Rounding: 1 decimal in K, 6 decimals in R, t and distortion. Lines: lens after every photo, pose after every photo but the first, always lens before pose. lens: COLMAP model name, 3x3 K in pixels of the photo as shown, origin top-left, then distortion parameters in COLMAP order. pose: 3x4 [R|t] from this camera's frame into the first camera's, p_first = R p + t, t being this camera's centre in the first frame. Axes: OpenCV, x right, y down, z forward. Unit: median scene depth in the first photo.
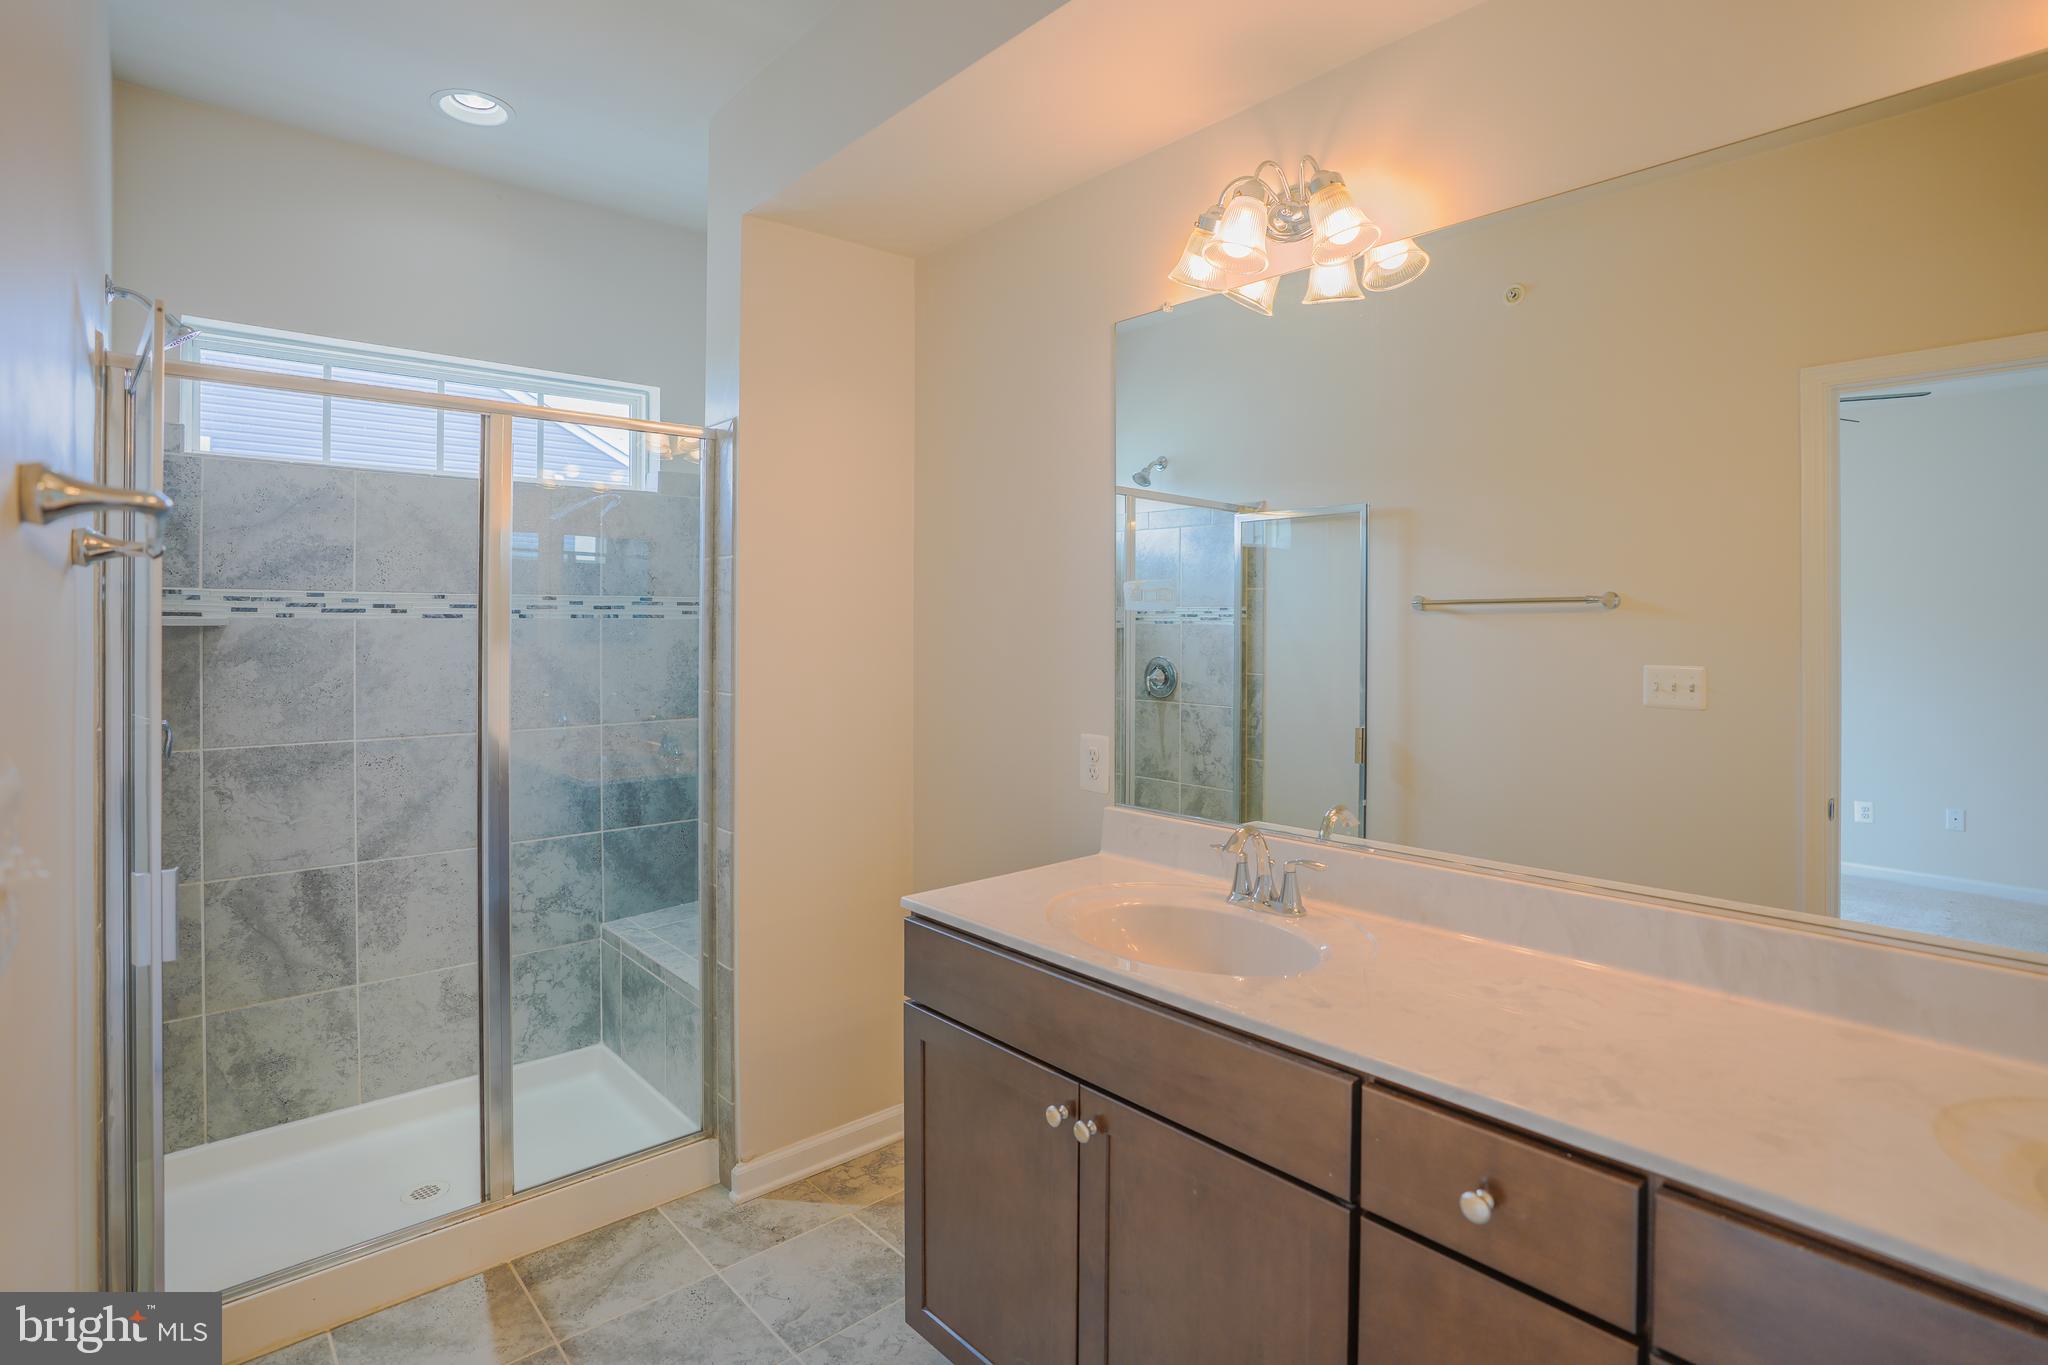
lens RADIAL K [[1020.3, 0, 1028.6], [0, 1020.3, 629.2], [0, 0, 1]] dist [0.000512, -0.000061]
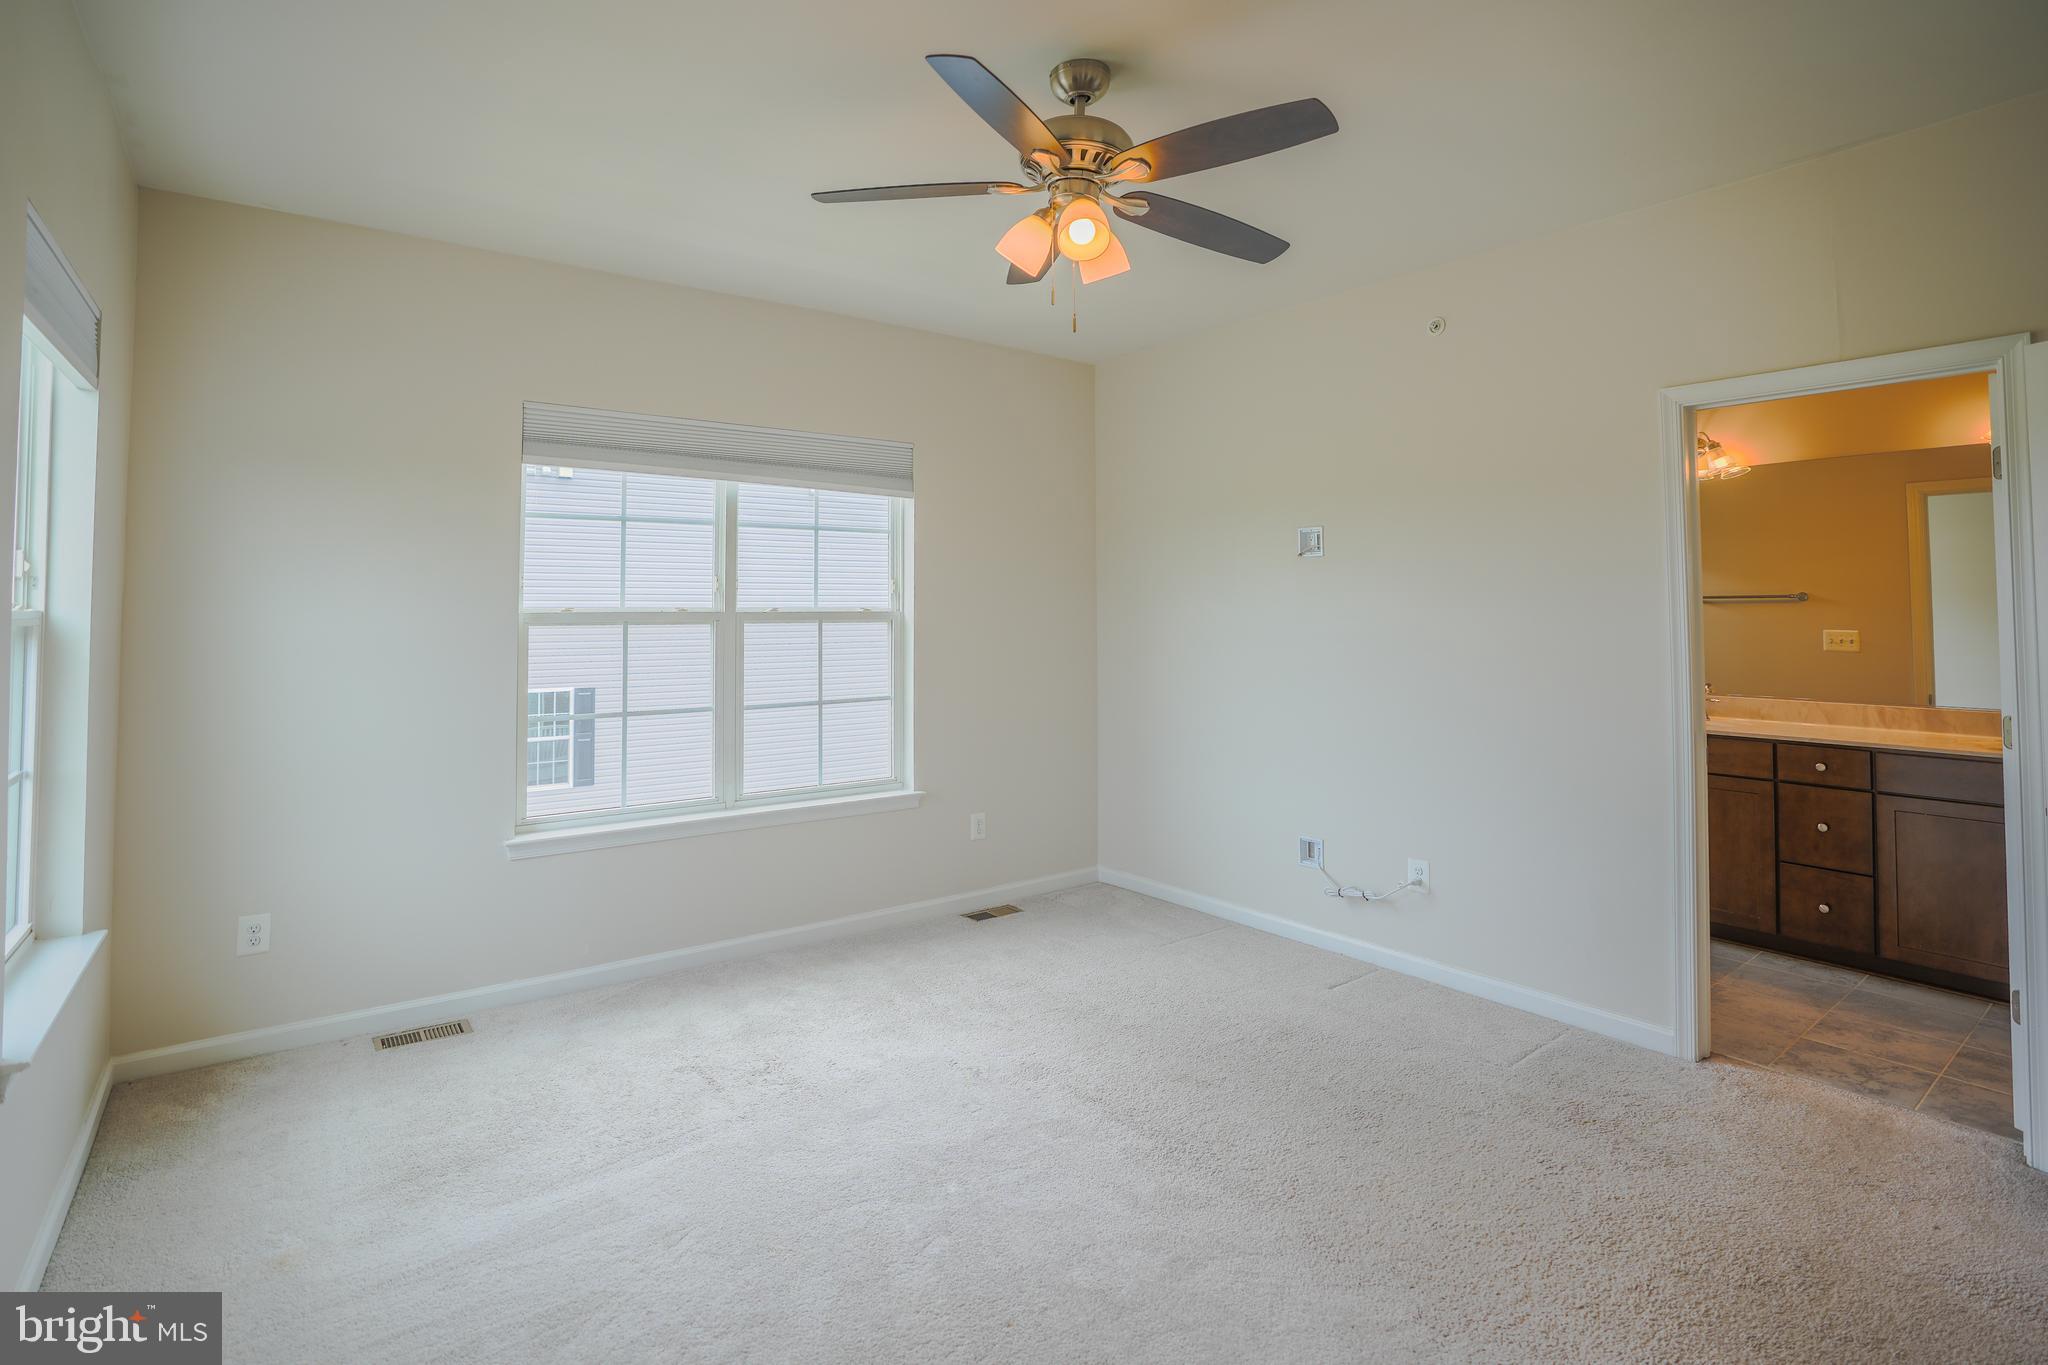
lens RADIAL K [[978.8, 0, 1021.4], [0, 978.8, 575.3], [0, 0, 1]] dist [-0.000447, -0.000114]
pose [[0.996024, -0.005955, -0.088886, -1.321284], [0.002364, 0.999178, -0.040459, 0.003558], [0.089054, 0.040088, 0.995220, -1.749786]]
